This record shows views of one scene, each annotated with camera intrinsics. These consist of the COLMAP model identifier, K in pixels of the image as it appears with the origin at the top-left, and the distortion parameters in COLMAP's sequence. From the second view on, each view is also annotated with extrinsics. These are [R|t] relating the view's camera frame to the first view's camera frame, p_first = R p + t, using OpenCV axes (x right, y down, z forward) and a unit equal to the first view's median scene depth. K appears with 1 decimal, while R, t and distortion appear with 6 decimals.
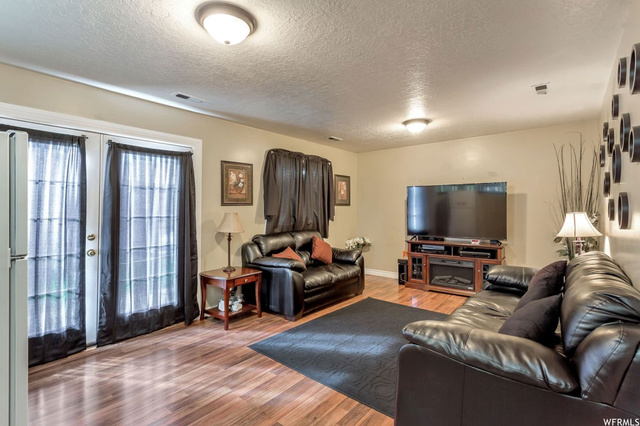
lens RADIAL K [[305.9, 0, 321.5], [0, 305.9, 211.0], [0, 0, 1]] dist [0.007924, -0.000582]
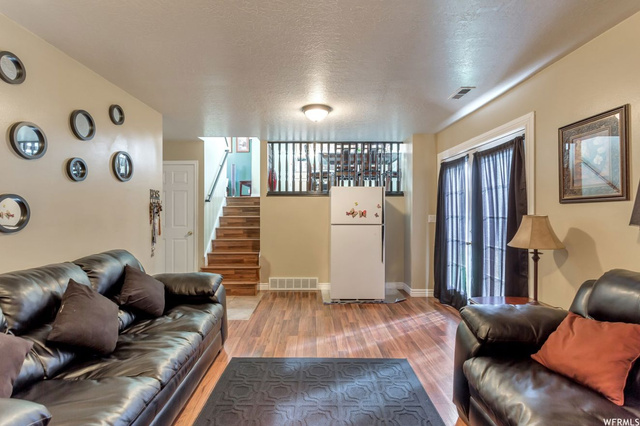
lens RADIAL K [[305.9, 0, 321.0], [0, 305.9, 209.8], [0, 0, 1]] dist [0.007924, -0.000582]
pose [[-0.761581, 0.001533, -0.648068, 0.582839], [0.004593, 0.999985, -0.003032, -0.006711], [0.648053, -0.005286, -0.761577, 1.613662]]
